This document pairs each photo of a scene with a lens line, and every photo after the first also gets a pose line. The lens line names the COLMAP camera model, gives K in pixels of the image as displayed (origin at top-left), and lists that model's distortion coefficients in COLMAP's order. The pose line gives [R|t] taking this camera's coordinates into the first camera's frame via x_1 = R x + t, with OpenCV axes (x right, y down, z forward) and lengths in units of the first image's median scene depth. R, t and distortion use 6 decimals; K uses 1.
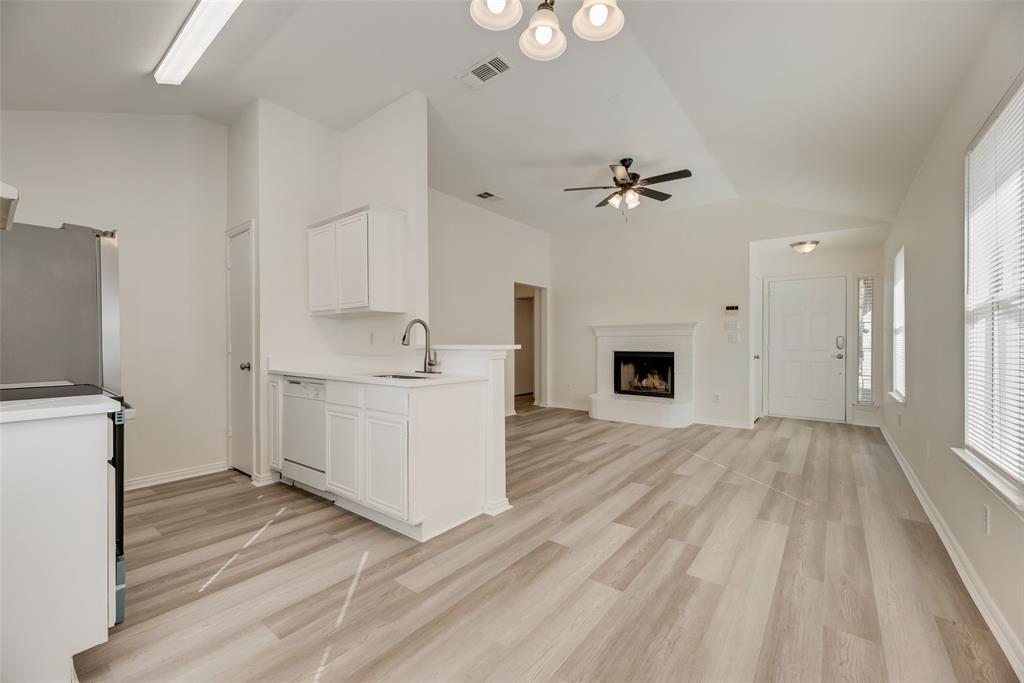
lens RADIAL K [[410.9, 0, 511.7], [0, 410.9, 344.8], [0, 0, 1]] dist [0.000303, -0.000058]
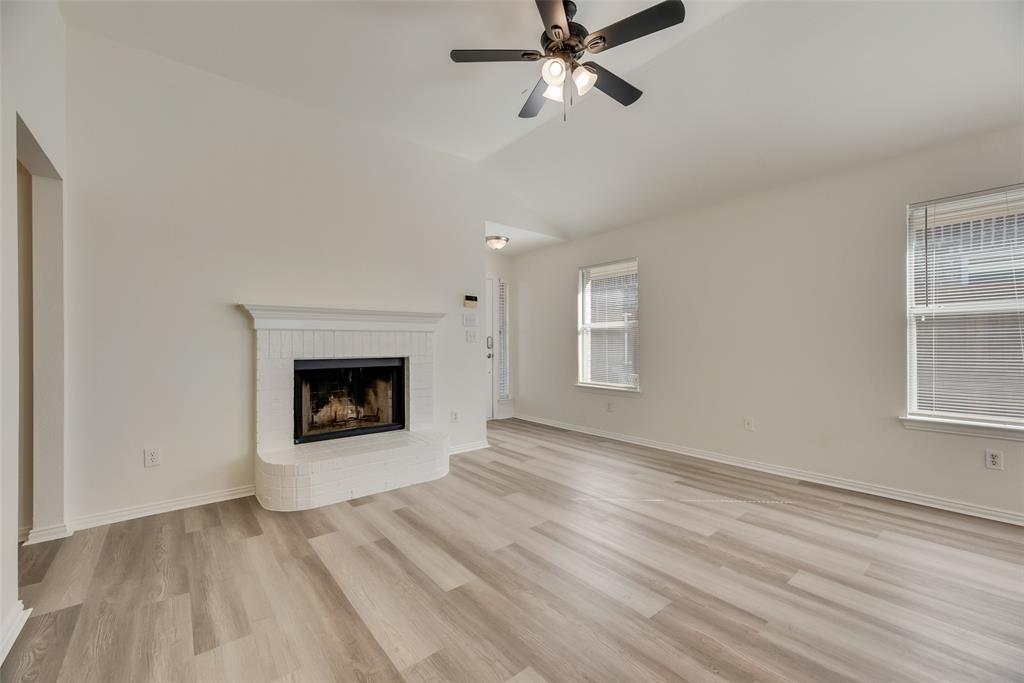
lens RADIAL K [[410.9, 0, 511.7], [0, 410.9, 344.8], [0, 0, 1]] dist [0.000303, -0.000058]
pose [[0.223422, -0.004090, 0.974713, -0.329711], [0.008587, 0.999961, 0.002228, -0.003253], [-0.974684, 0.007872, 0.223448, 1.166516]]
